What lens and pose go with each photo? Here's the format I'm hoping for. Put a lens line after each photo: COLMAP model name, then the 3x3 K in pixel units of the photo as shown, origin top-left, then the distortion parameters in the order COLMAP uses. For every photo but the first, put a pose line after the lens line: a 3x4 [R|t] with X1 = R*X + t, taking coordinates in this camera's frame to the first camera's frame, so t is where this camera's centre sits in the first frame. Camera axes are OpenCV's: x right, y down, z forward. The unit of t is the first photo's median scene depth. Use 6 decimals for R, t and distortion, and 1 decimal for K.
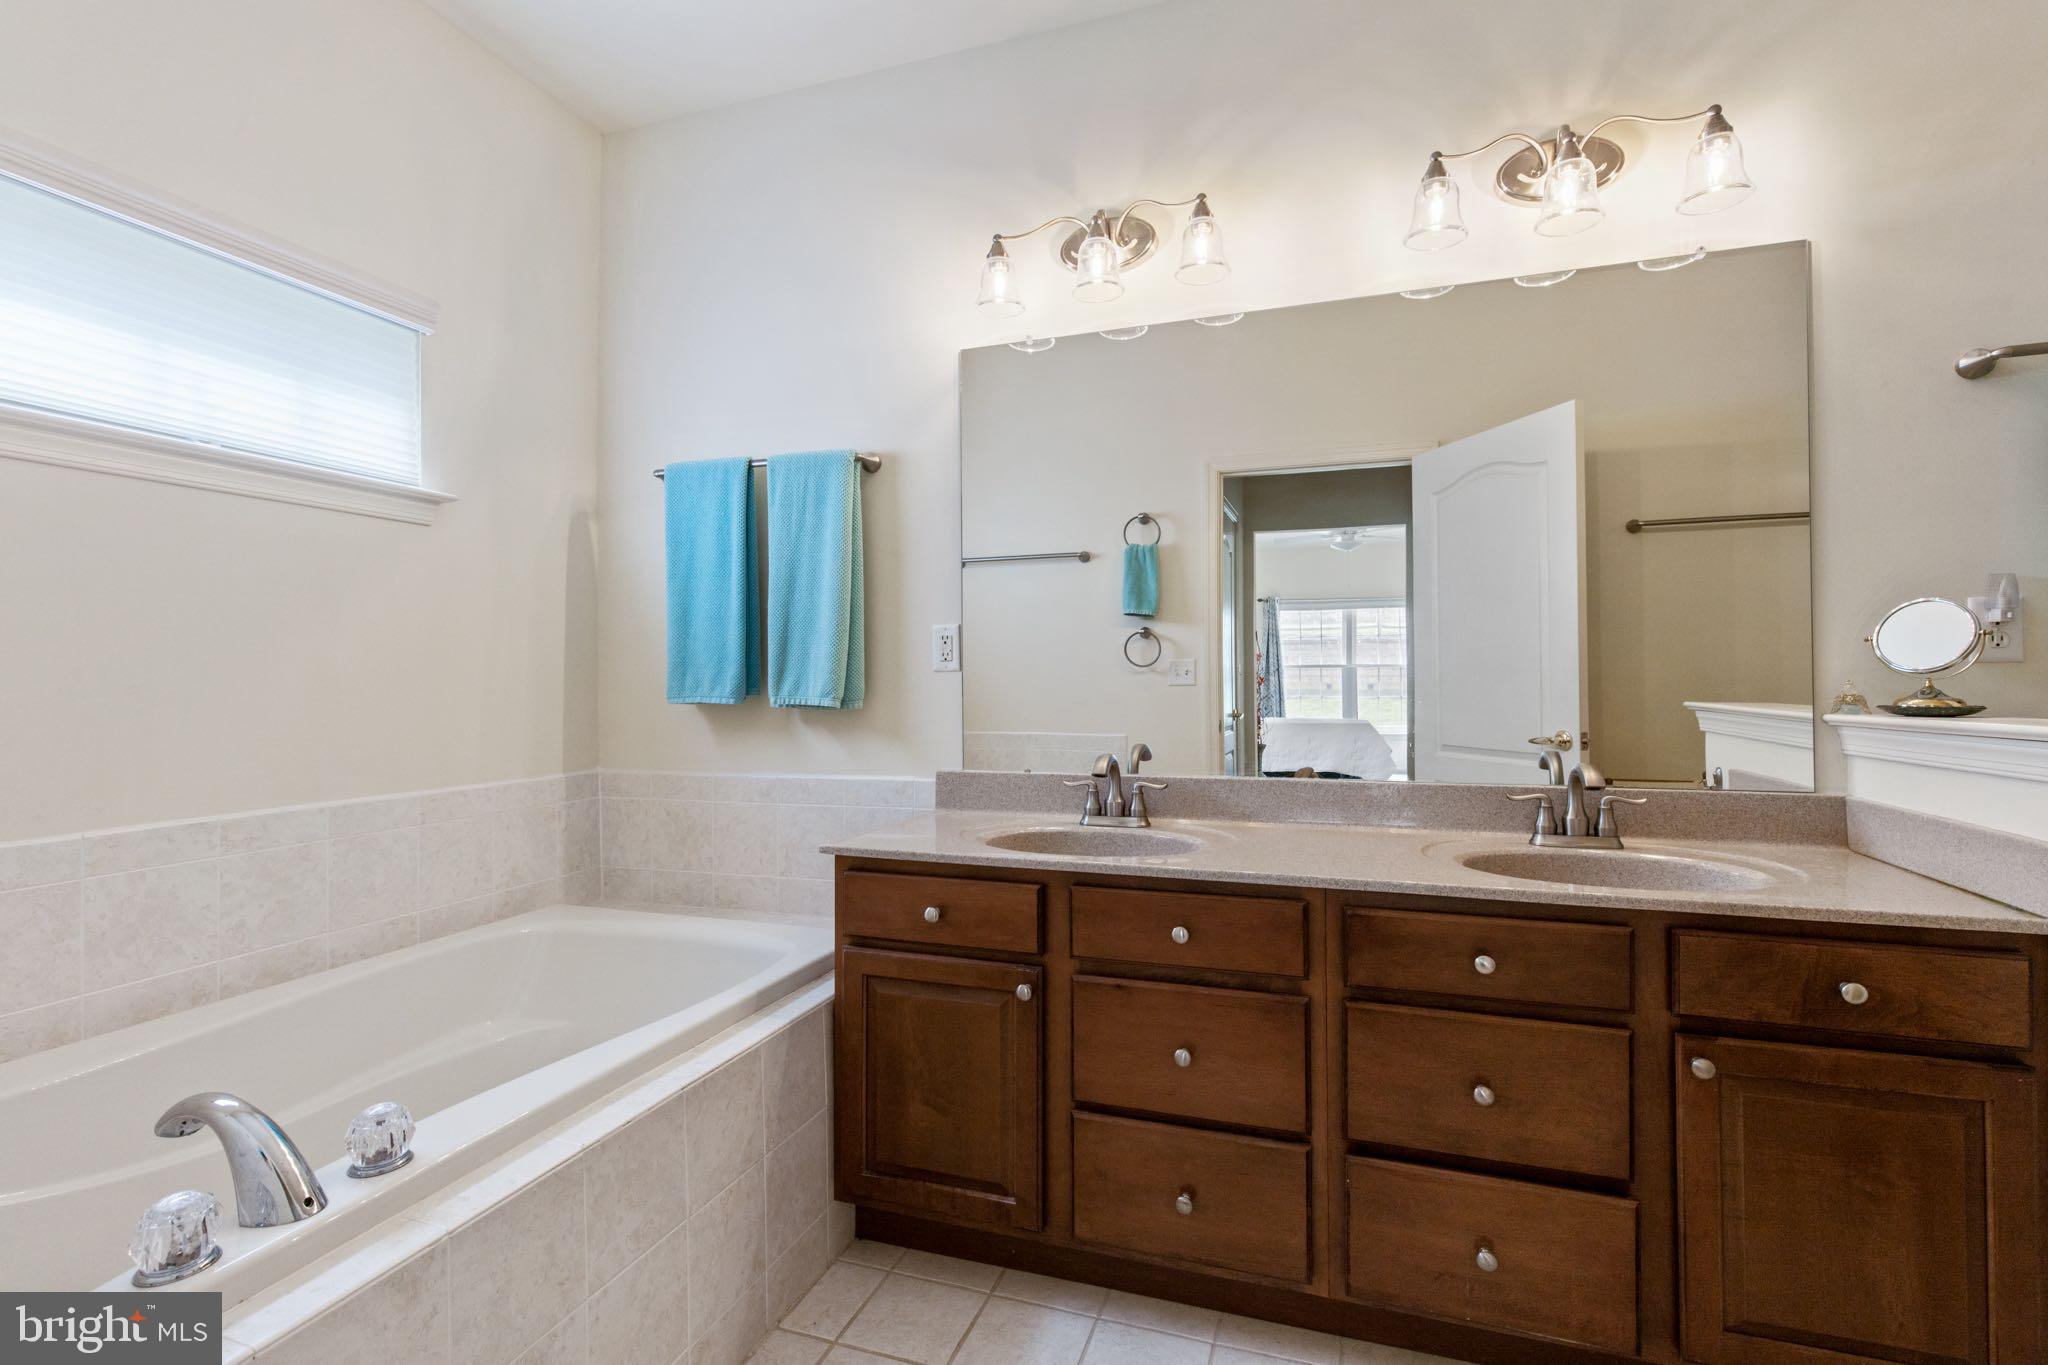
lens RADIAL K [[957.3, 0, 1024.8], [0, 957.3, 675.3], [0, 0, 1]] dist [0.009206, -0.000812]
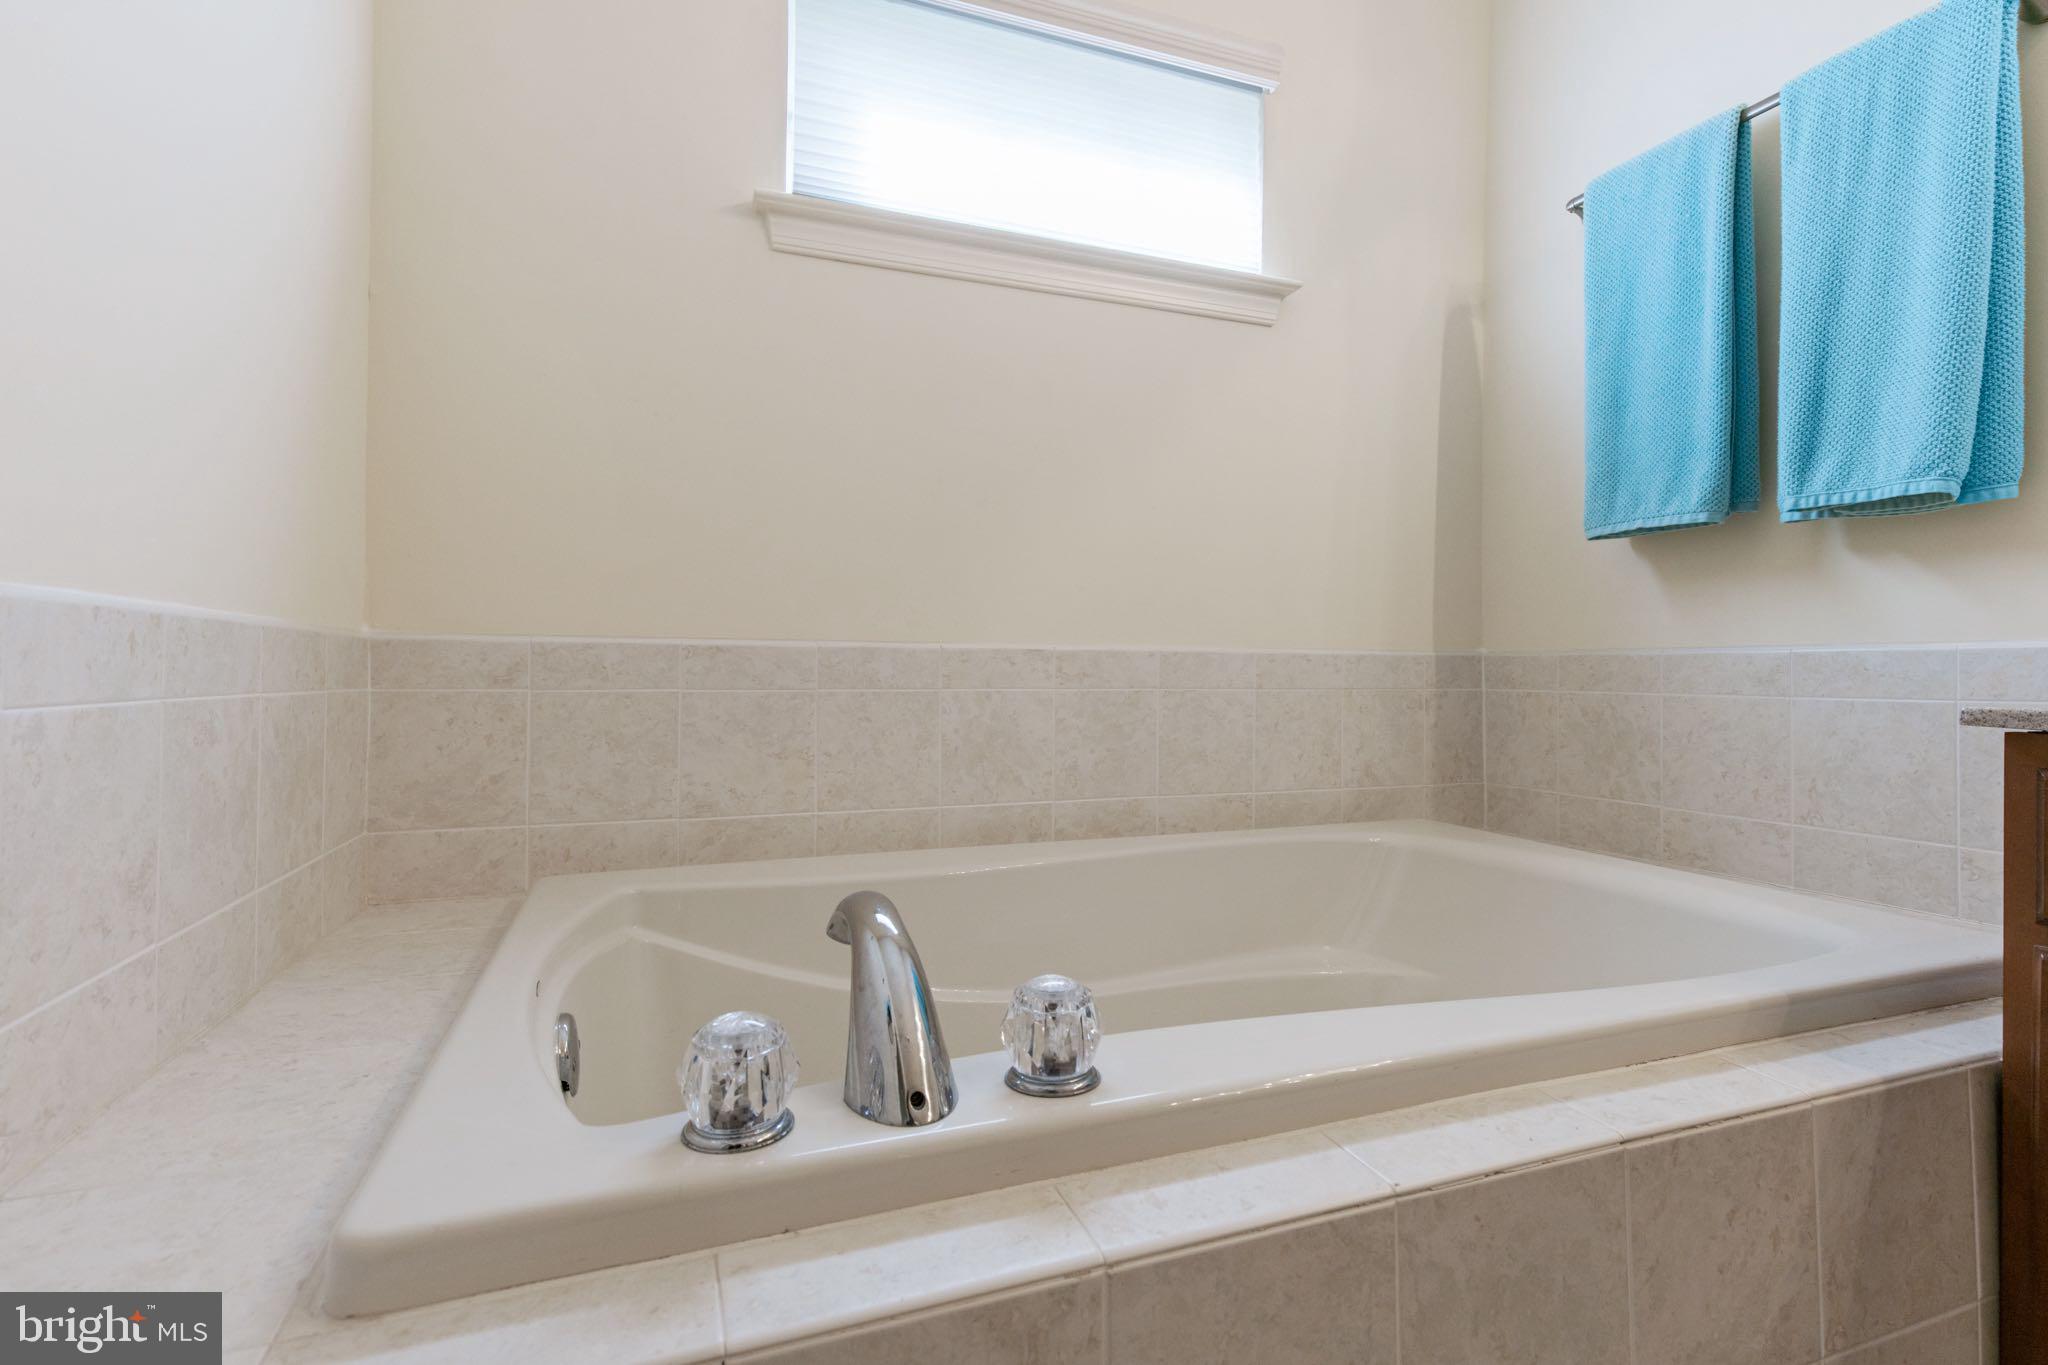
lens RADIAL K [[957.3, 0, 1024.8], [0, 957.3, 675.3], [0, 0, 1]] dist [0.009206, -0.000812]
pose [[0.635792, 0.009372, -0.771804, -0.112627], [-0.001762, 0.999941, 0.010690, 0.123437], [0.771858, -0.005437, 0.635771, 0.296896]]
